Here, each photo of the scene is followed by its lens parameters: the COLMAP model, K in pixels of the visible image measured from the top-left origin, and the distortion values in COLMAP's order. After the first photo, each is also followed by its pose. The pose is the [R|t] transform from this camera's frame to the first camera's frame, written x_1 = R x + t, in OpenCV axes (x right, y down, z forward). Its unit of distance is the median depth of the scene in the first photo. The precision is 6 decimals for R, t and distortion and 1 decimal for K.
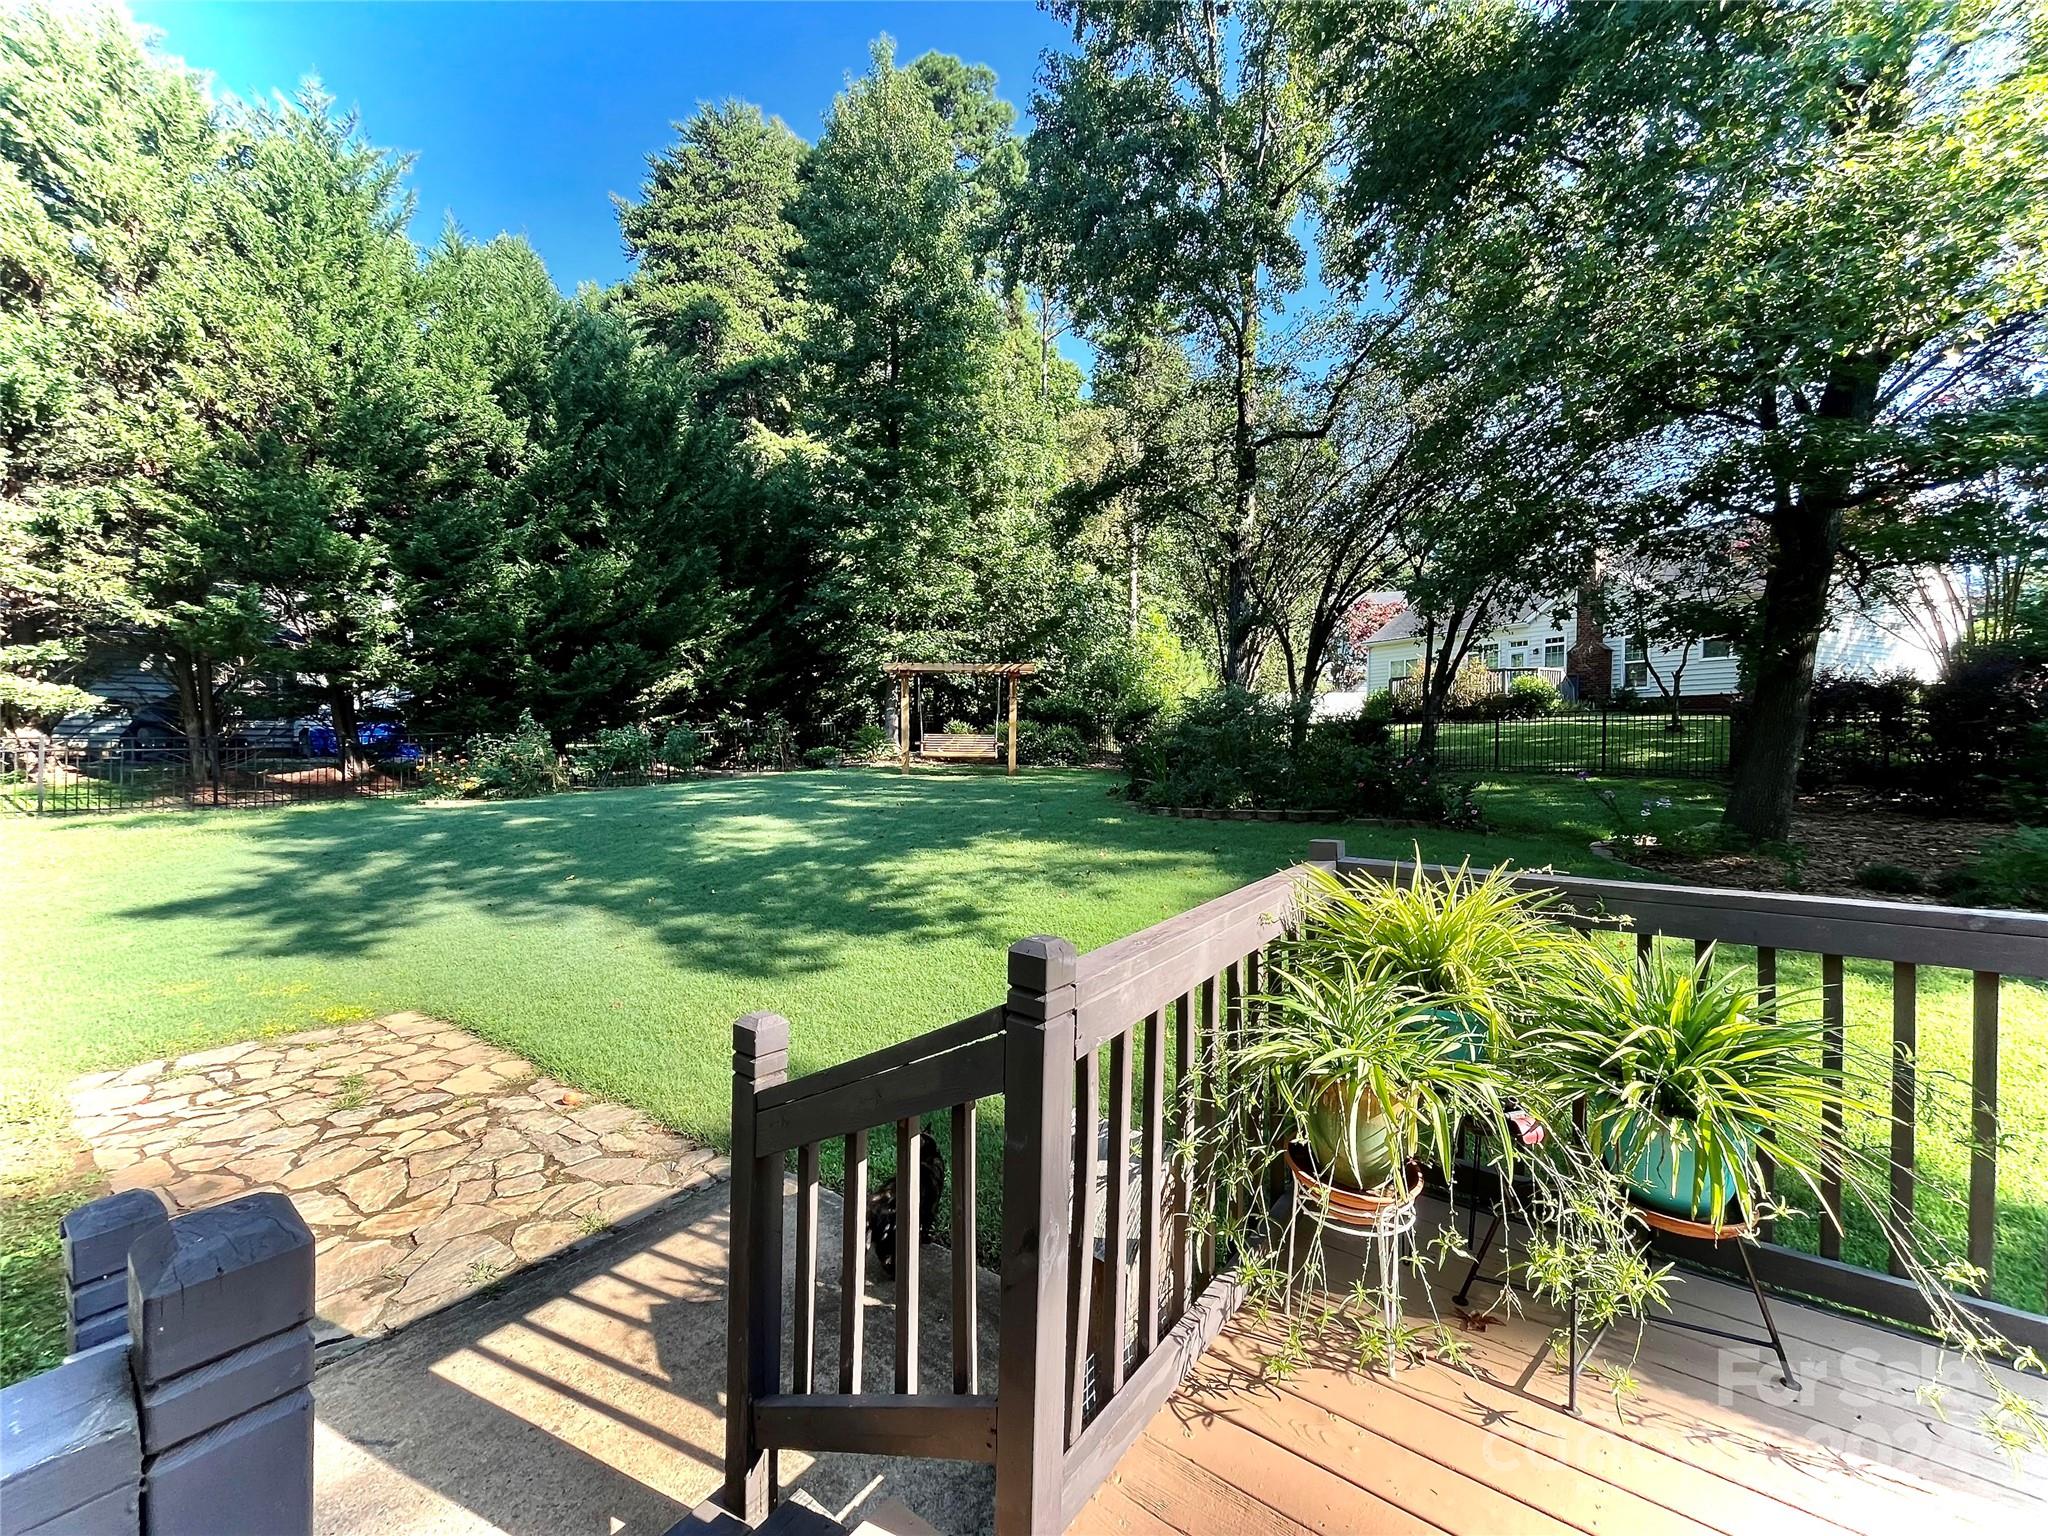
lens RADIAL K [[832.3, 0, 1024.0], [0, 832.3, 768.0], [0, 0, 1]] dist [-0.000272, 0.000220]
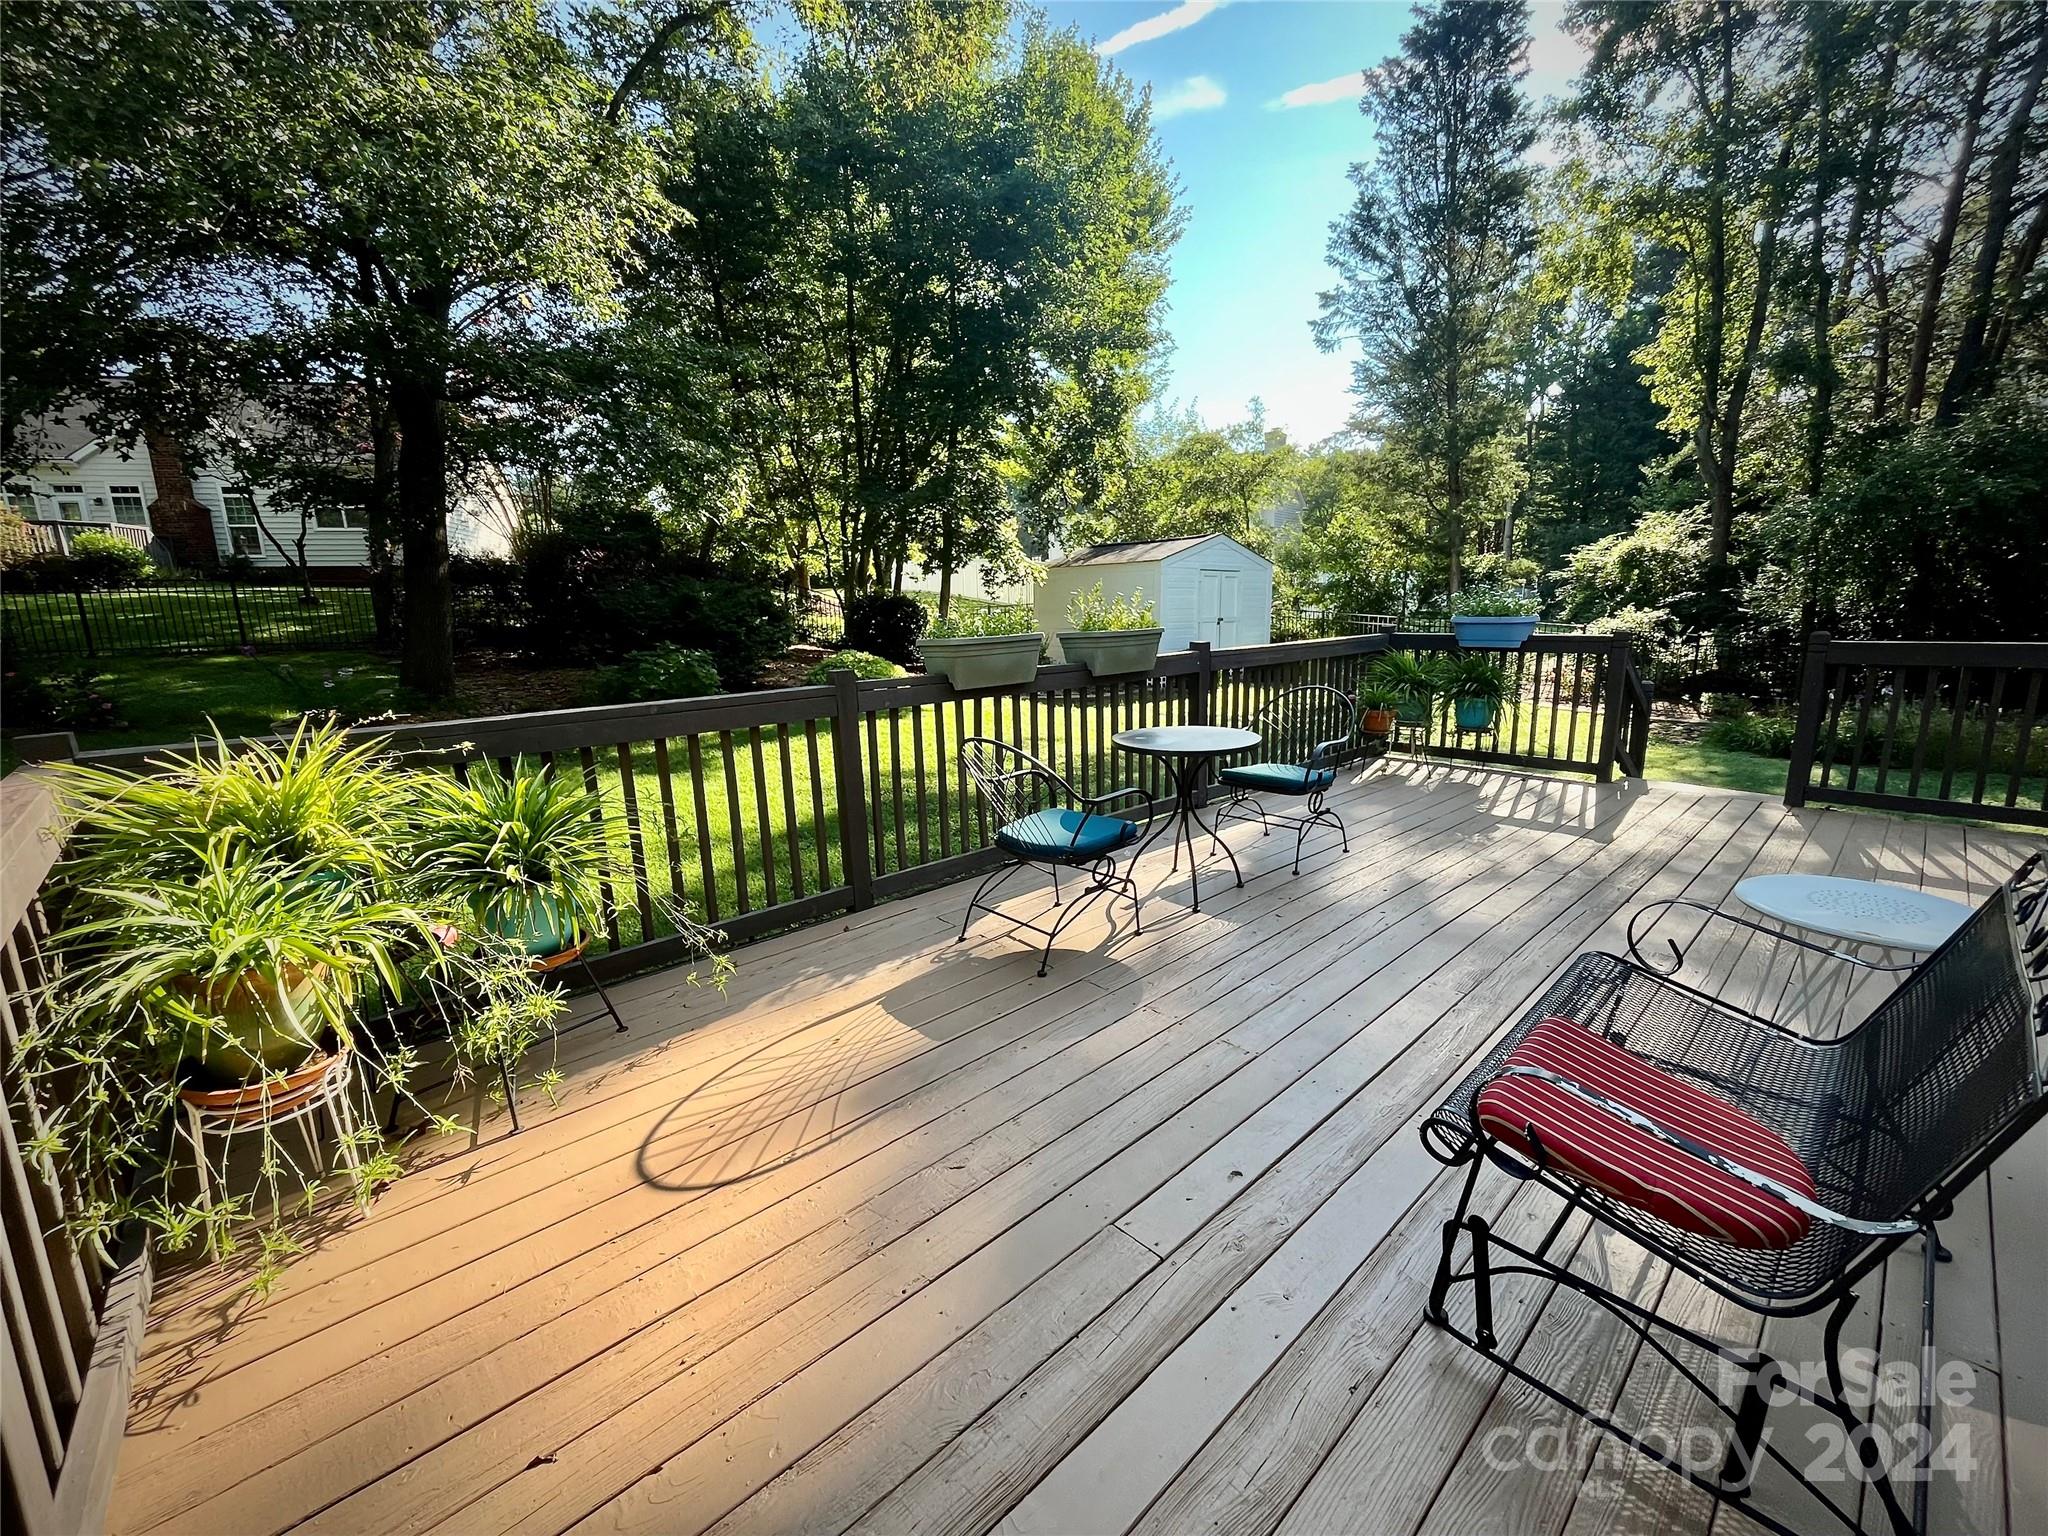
lens RADIAL K [[818.0, 0, 1024.0], [0, 818.0, 768.0], [0, 0, 1]] dist [0.000007, 0.000000]
pose [[0.192104, -0.202174, 0.960324, -0.229906], [0.052947, 0.979260, 0.195569, 0.026189], [-0.979945, 0.013277, 0.198824, -0.007384]]
